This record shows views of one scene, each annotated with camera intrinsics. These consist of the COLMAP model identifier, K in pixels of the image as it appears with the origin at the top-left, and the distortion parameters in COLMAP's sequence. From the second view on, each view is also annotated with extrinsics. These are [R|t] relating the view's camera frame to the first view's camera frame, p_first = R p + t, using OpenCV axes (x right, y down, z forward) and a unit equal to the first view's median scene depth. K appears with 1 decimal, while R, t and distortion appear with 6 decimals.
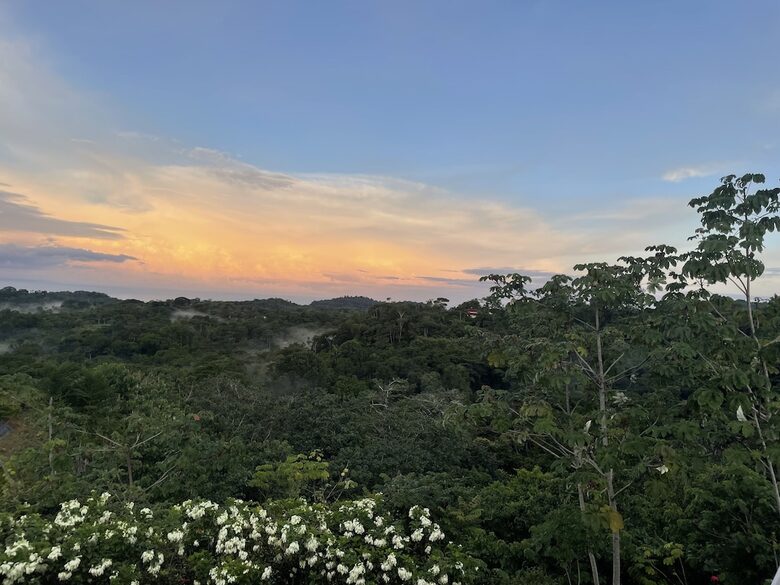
lens RADIAL K [[586.4, 0, 390.0], [0, 586.4, 292.5], [0, 0, 1]] dist [0.125541, -0.163748]
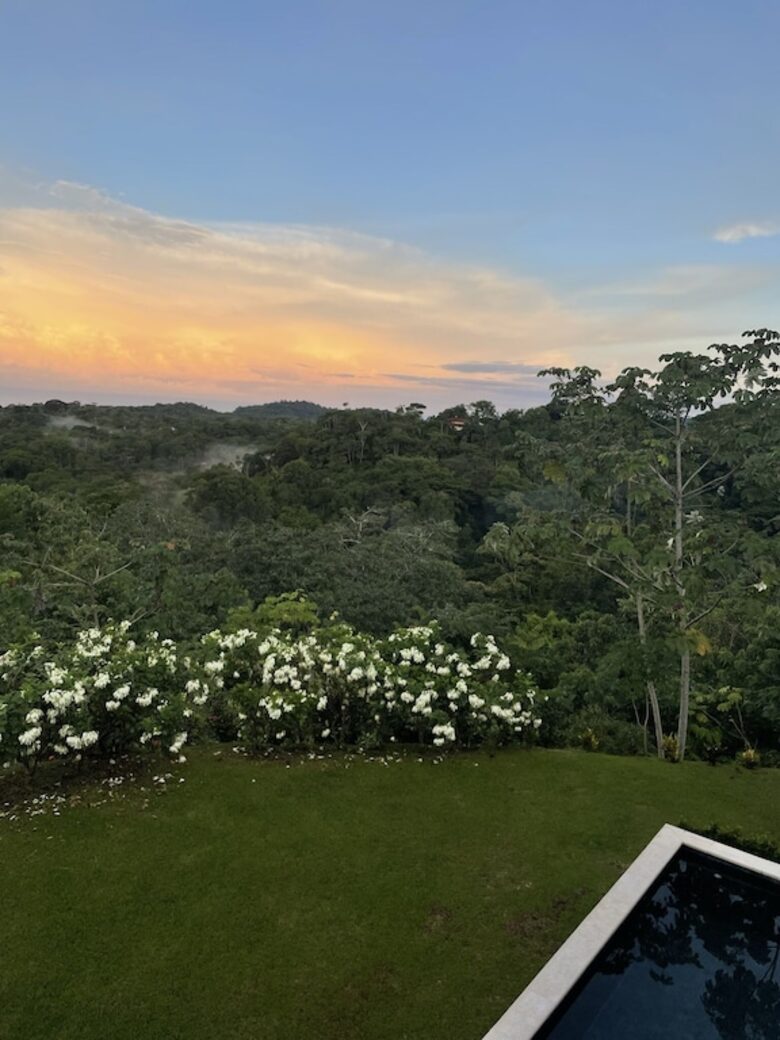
lens RADIAL K [[781.9, 0, 390.0], [0, 781.9, 520.0], [0, 0, 1]] dist [0.125541, -0.163748]
pose [[0.998298, -0.006153, 0.058000, -0.117024], [-0.002975, 0.987753, 0.155997, 0.008891], [-0.058250, -0.155904, 0.986053, -0.086644]]
